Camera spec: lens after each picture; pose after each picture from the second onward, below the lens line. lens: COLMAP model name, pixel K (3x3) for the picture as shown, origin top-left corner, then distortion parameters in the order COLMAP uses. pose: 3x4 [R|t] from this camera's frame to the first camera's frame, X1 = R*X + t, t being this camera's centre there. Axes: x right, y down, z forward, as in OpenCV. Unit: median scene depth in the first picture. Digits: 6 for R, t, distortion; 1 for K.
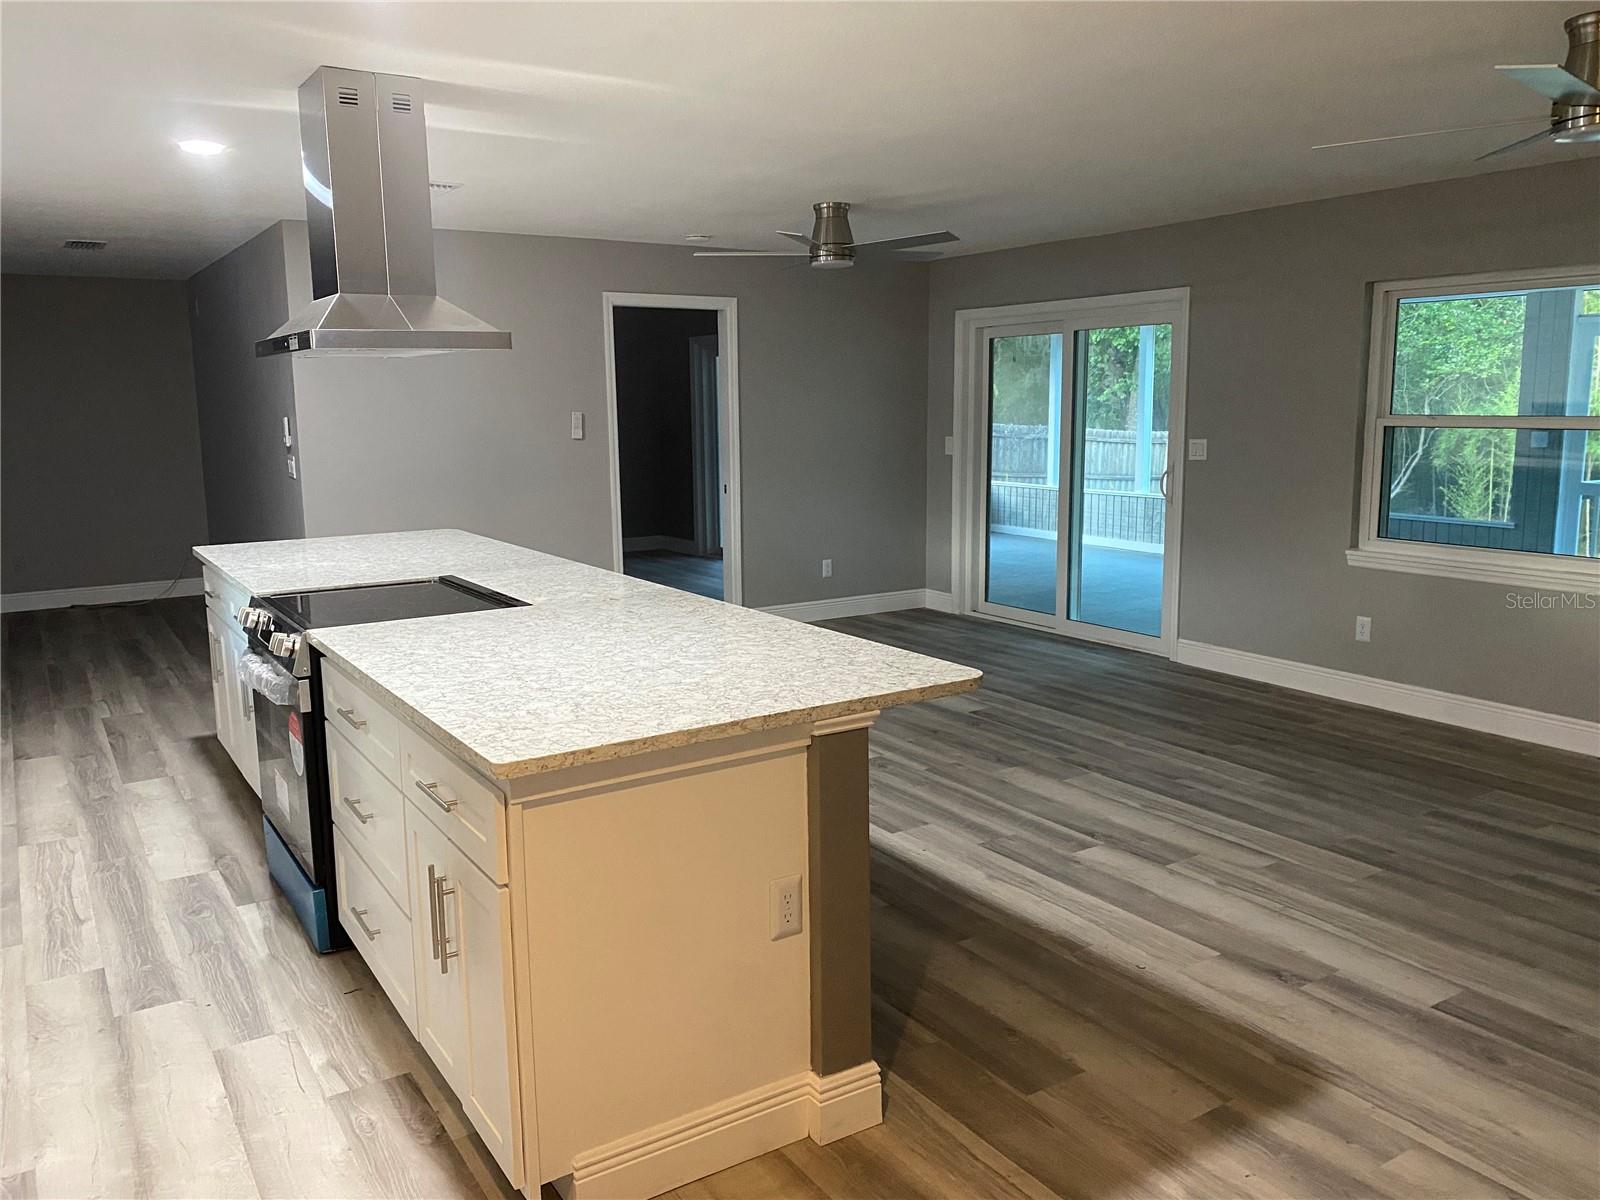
lens RADIAL K [[1230.1, 0, 807.4], [0, 1230.1, 588.3], [0, 0, 1]] dist [0.044100, -0.055244]
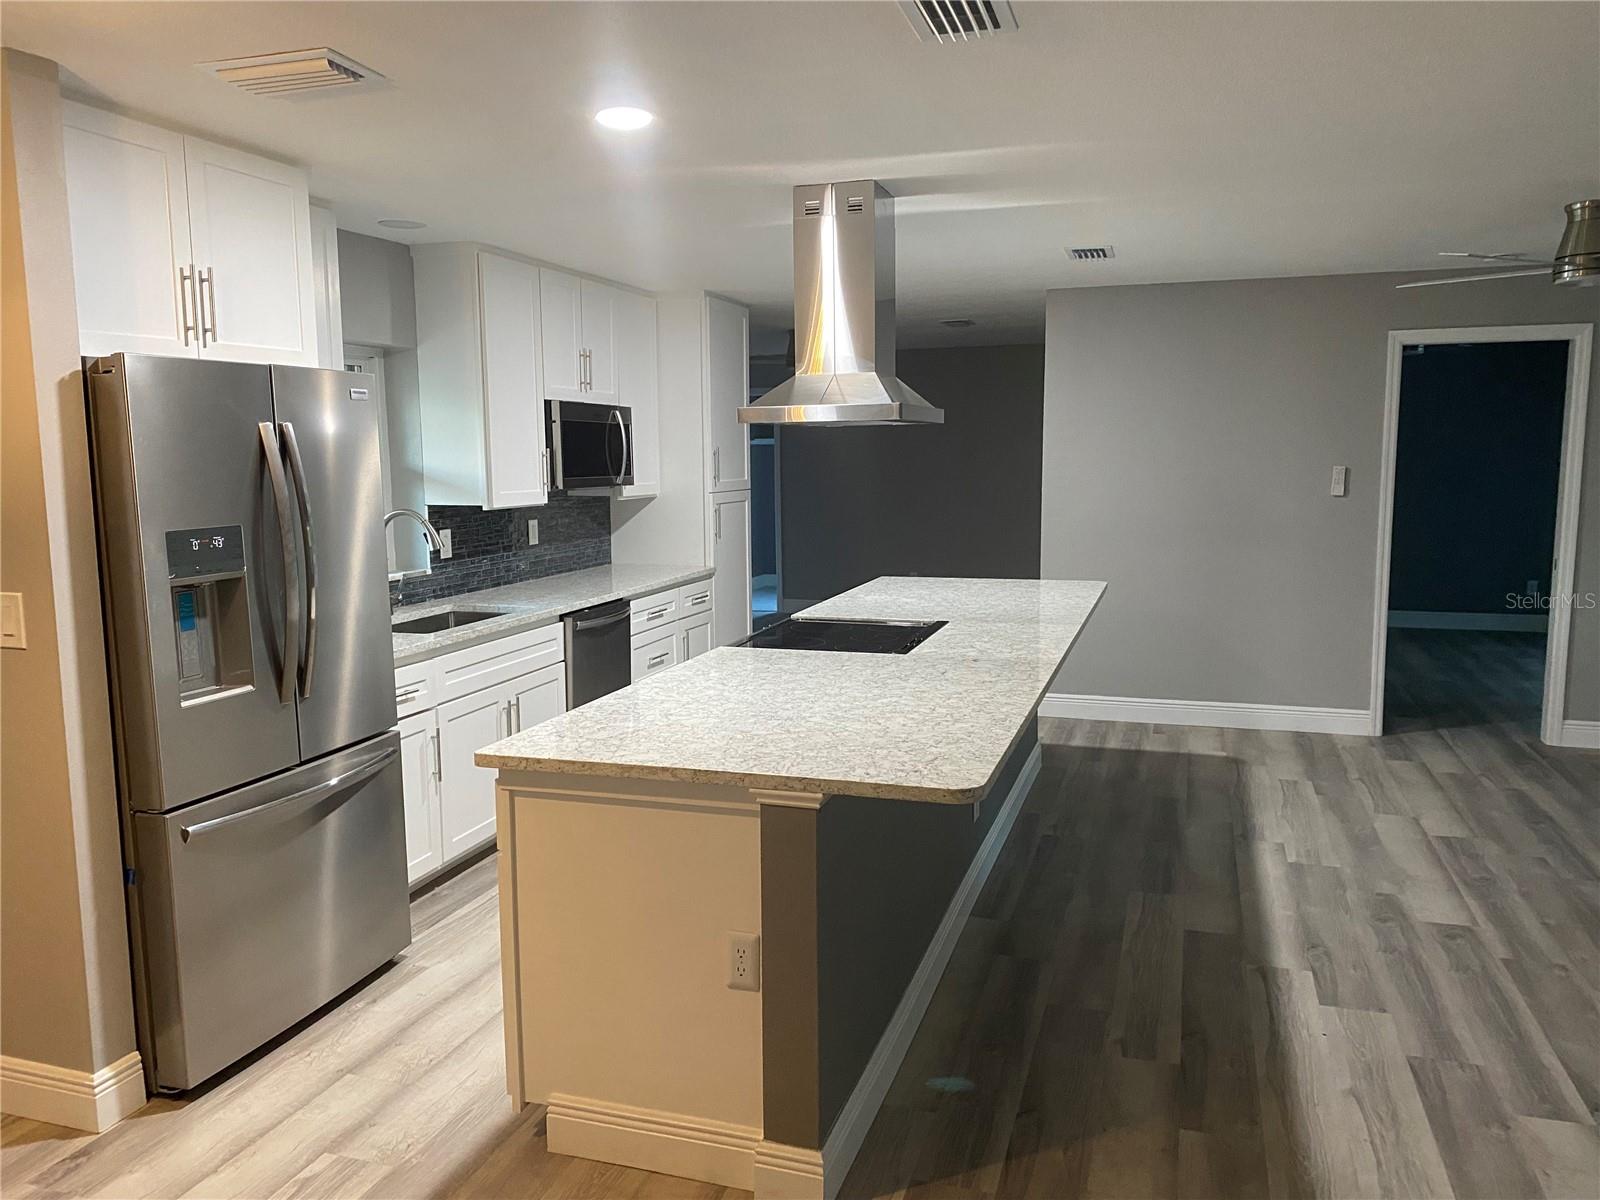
lens RADIAL K [[1230.1, 0, 773.3], [0, 1230.1, 607.6], [0, 0, 1]] dist [0.044100, -0.055244]
pose [[0.619059, 0.106978, -0.778024, 0.517156], [-0.118757, 0.992038, 0.041912, -0.056056], [0.776313, 0.066450, 0.626835, 0.230096]]
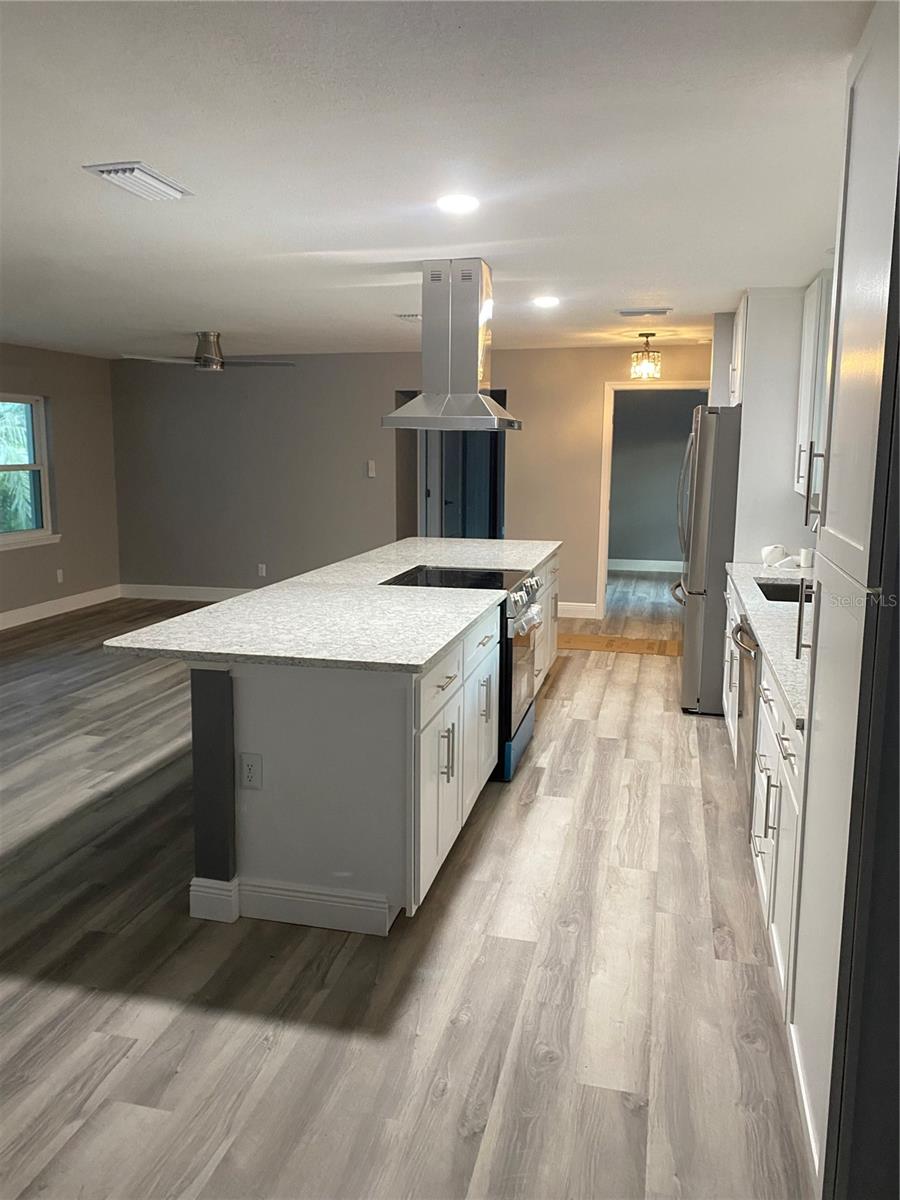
lens RADIAL K [[922.6, 0, 450.1], [0, 922.6, 604.0], [0, 0, 1]] dist [0.044100, -0.055244]
pose [[-0.691224, -0.110897, 0.714080, -1.221755], [0.117840, 0.957630, 0.262790, -0.280464], [-0.712967, 0.265794, -0.648869, 1.831372]]
